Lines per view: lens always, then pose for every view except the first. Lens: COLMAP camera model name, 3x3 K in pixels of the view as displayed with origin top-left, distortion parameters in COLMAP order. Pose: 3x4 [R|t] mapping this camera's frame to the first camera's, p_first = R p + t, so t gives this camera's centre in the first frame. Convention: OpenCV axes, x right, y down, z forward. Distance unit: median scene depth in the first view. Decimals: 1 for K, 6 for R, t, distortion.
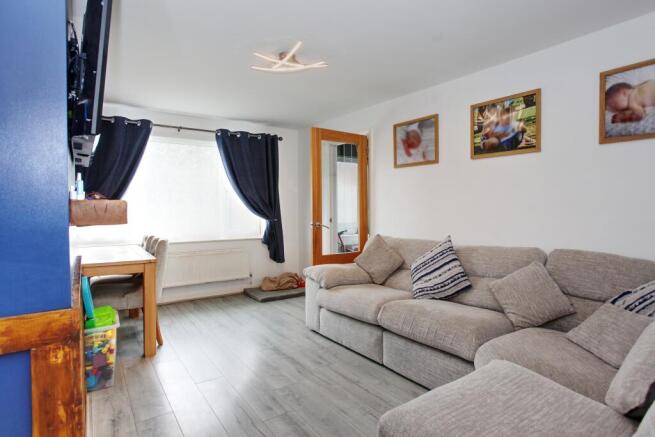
lens RADIAL K [[362.5, 0, 327.5], [0, 362.5, 218.5], [0, 0, 1]] dist [0.000048, 0.000015]
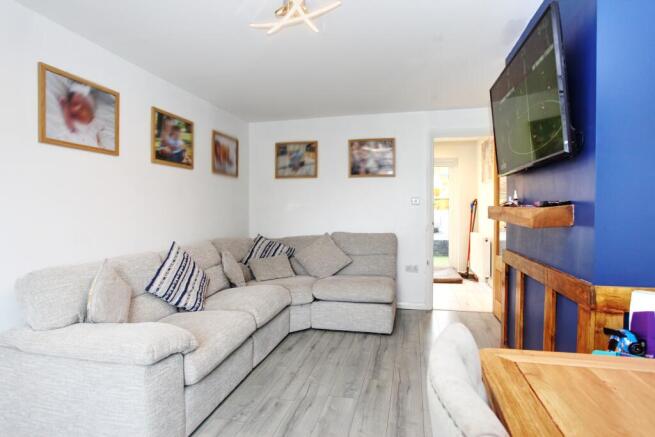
lens RADIAL K [[360.7, 0, 327.5], [0, 360.7, 218.5], [0, 0, 1]] dist [-0.002519, -0.000870]
pose [[-0.665084, -0.013469, 0.746647, -0.653851], [0.035441, 0.998141, 0.049575, -0.046661], [-0.745927, 0.059434, -0.663370, 1.349663]]
